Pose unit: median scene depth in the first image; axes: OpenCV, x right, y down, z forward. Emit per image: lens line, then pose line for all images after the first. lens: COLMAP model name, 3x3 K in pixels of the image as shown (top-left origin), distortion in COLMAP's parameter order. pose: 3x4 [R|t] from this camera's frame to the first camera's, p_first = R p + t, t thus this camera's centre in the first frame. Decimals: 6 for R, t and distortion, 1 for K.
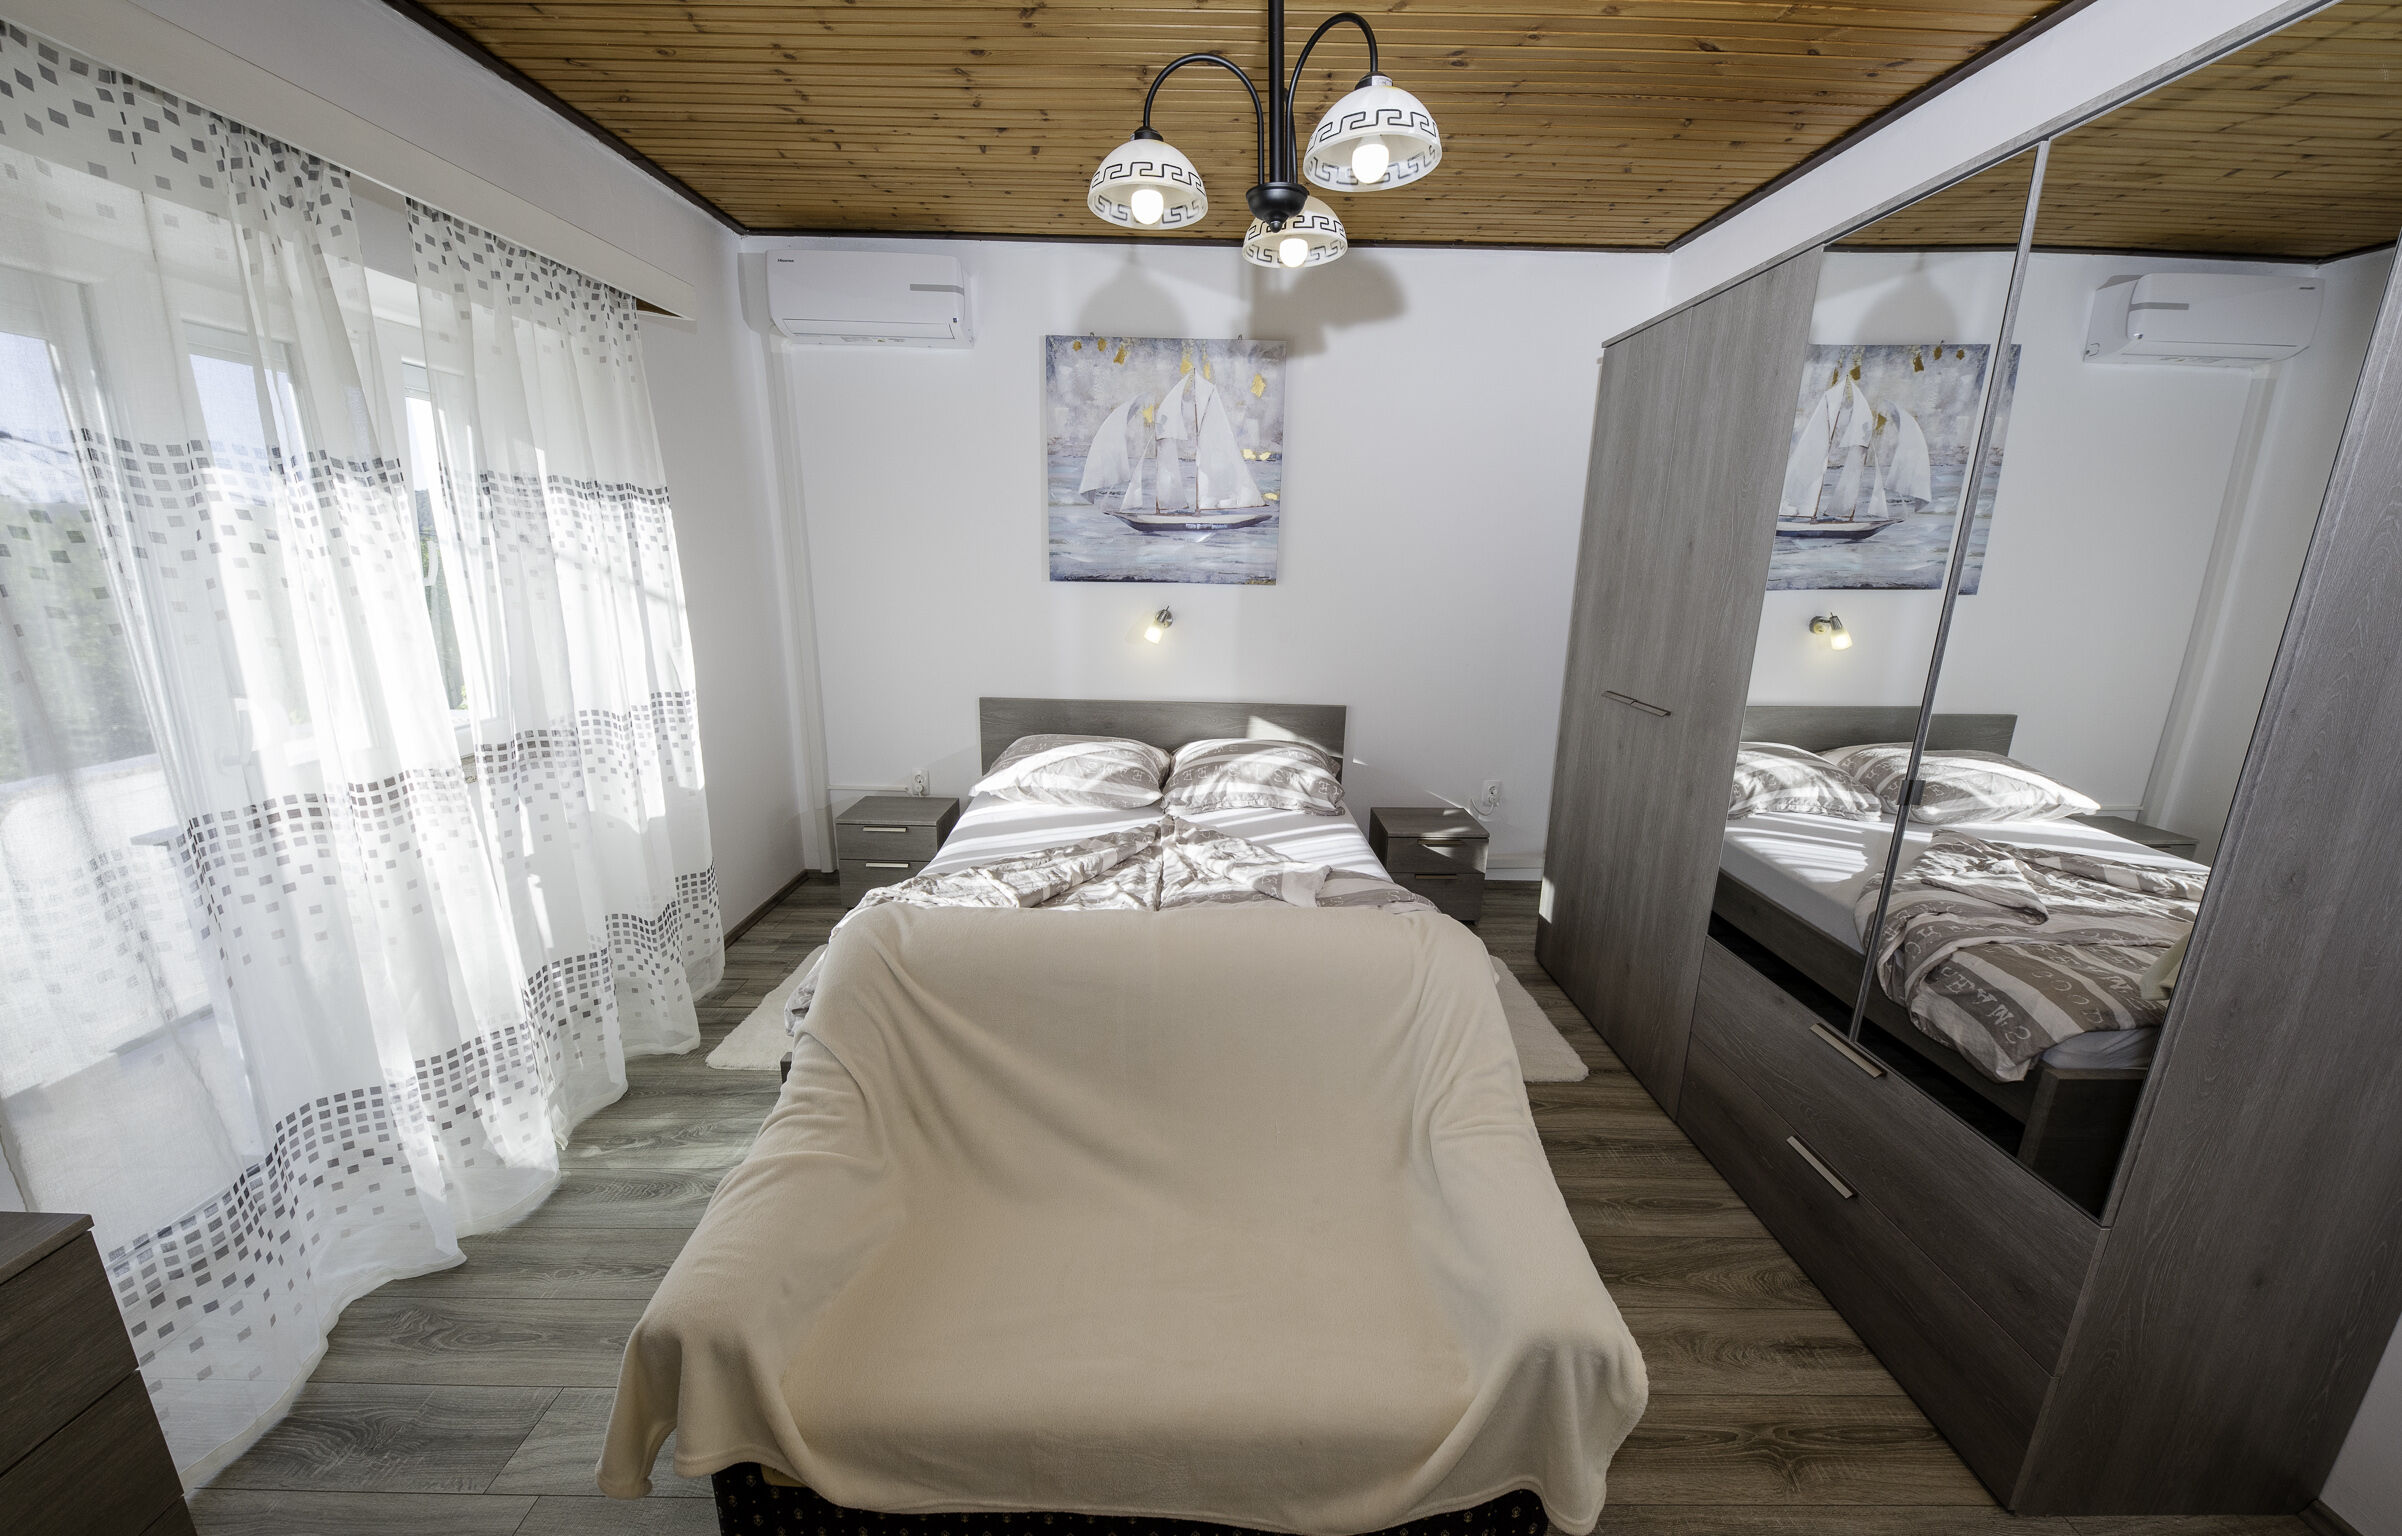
lens RADIAL K [[824.0, 0, 1196.6], [0, 824.0, 742.3], [0, 0, 1]] dist [0.008705, -0.004850]
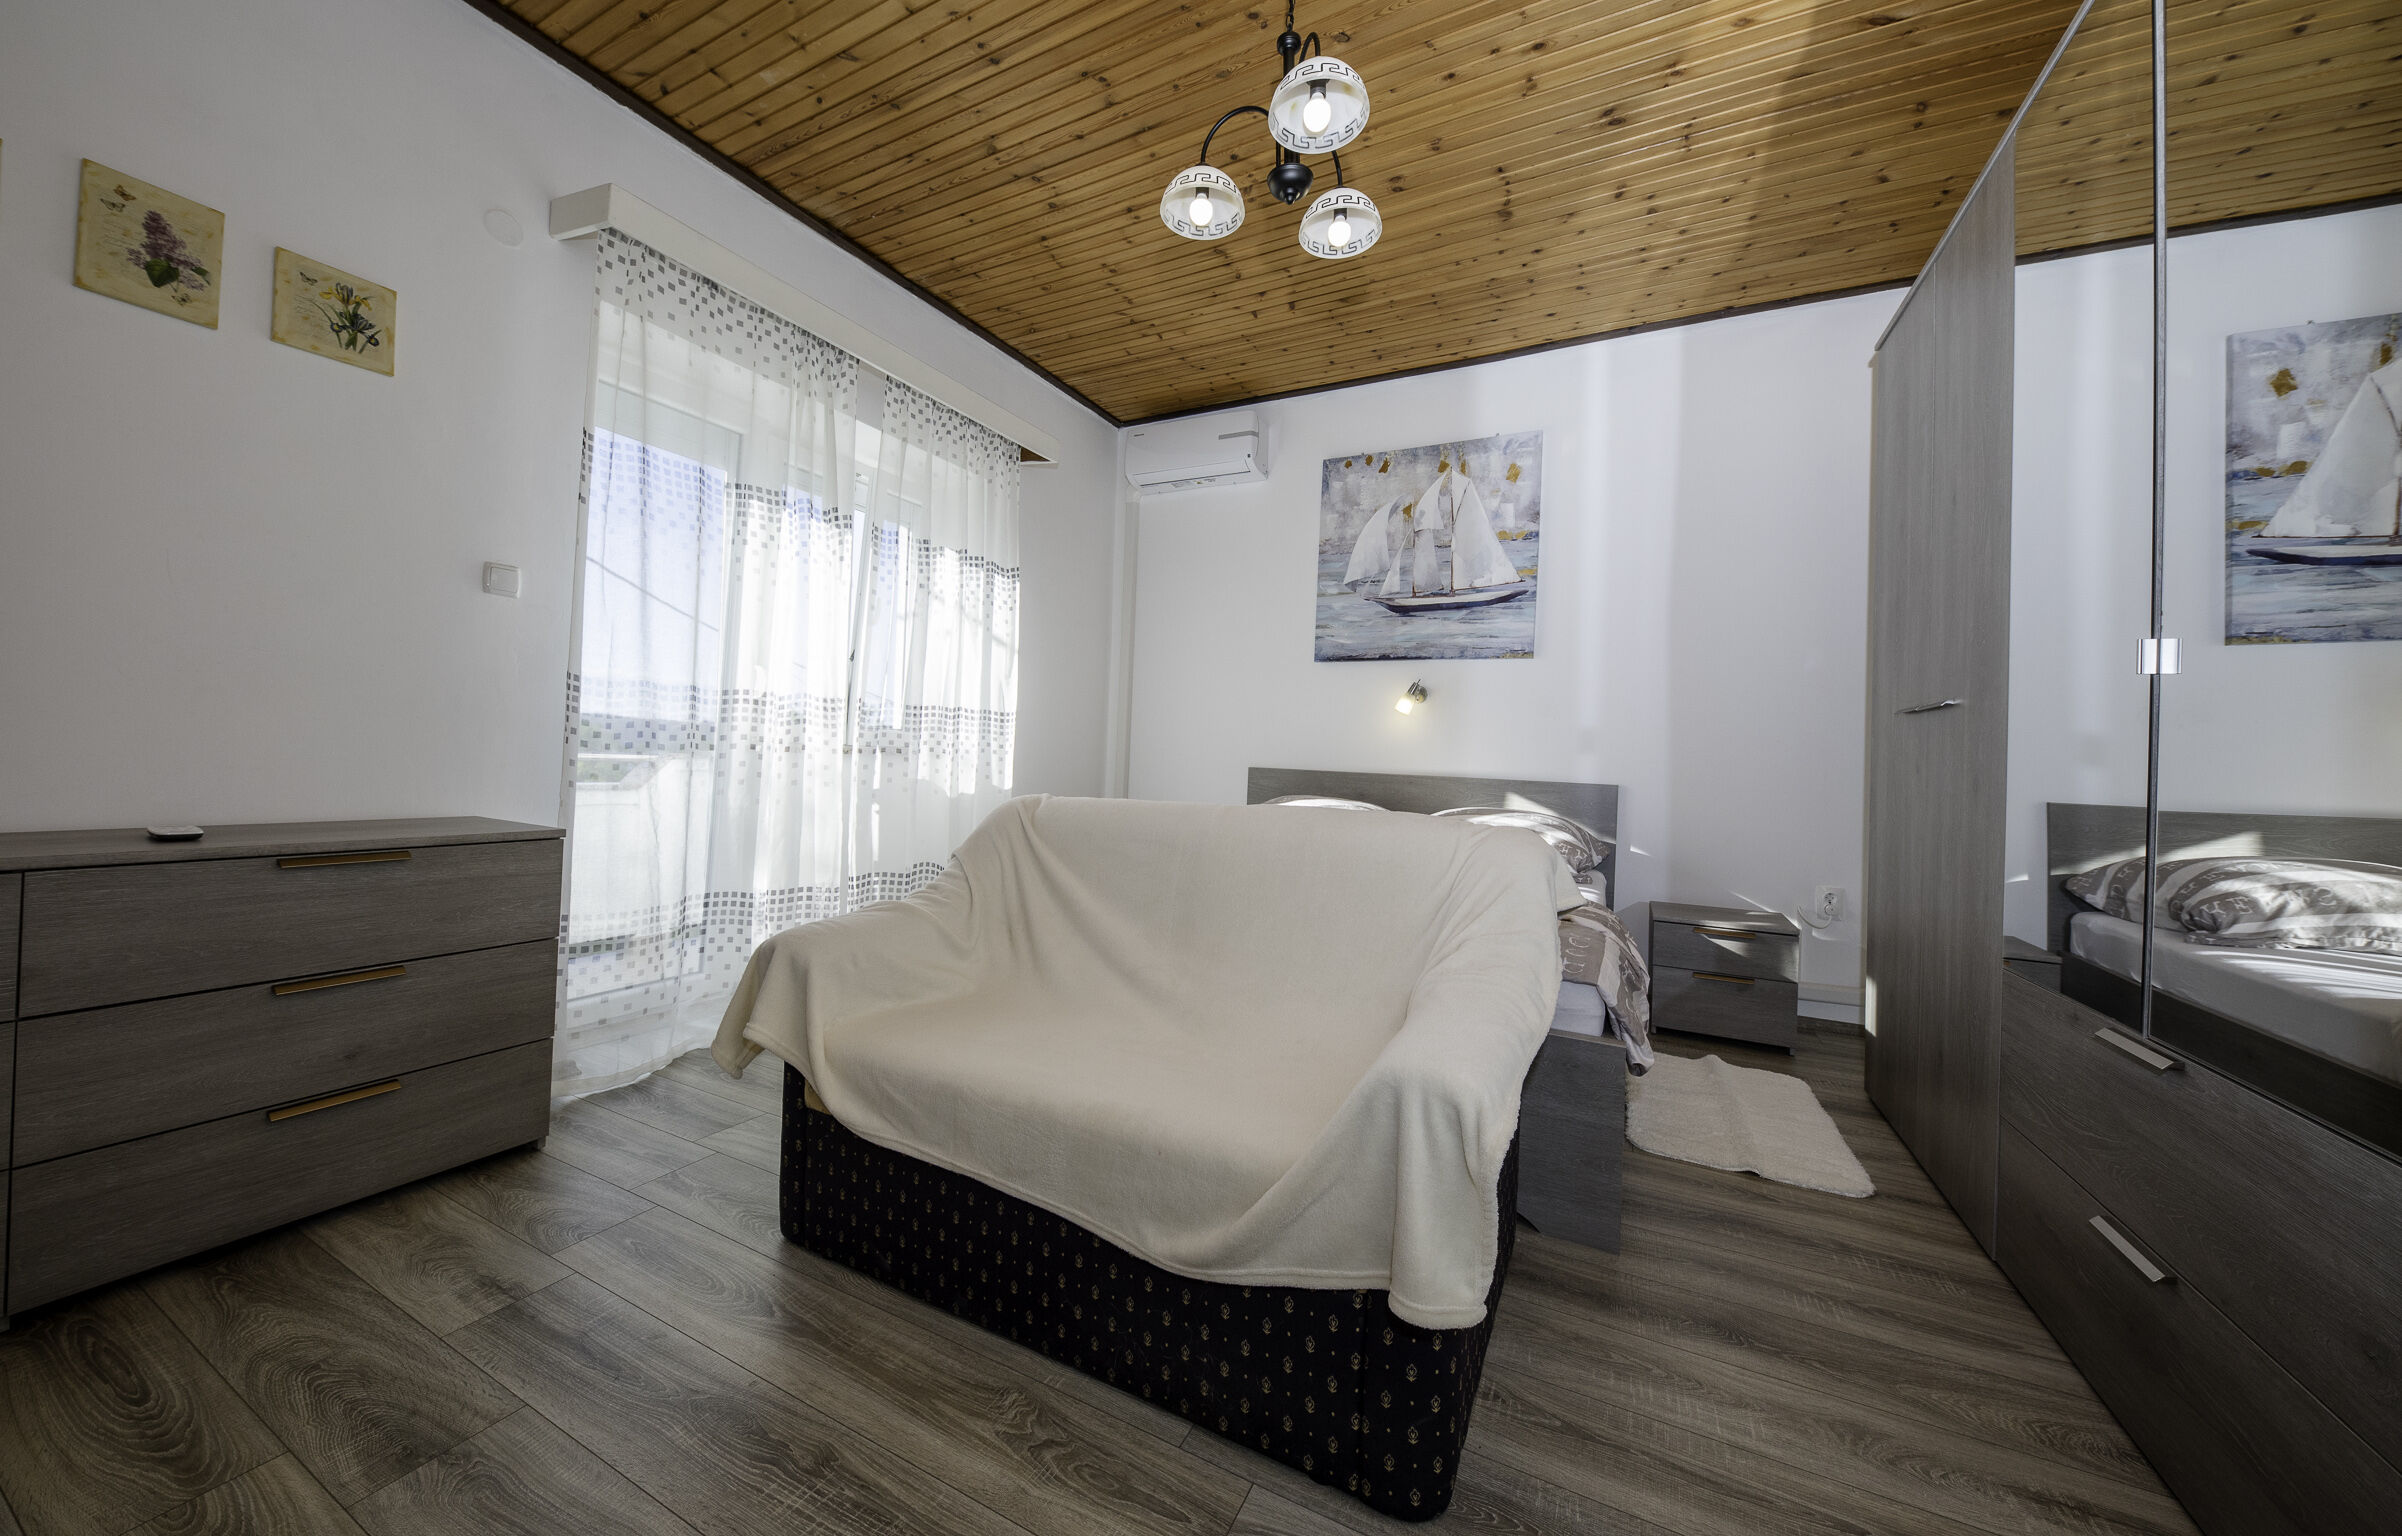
lens RADIAL K [[825.9, 0, 1202.7], [0, 825.9, 743.4], [0, 0, 1]] dist [0.011261, -0.002985]
pose [[0.888136, 0.006740, -0.459530, 0.233227], [-0.125079, 0.965694, -0.227577, 0.212772], [0.442232, 0.259597, 0.858511, 0.004970]]
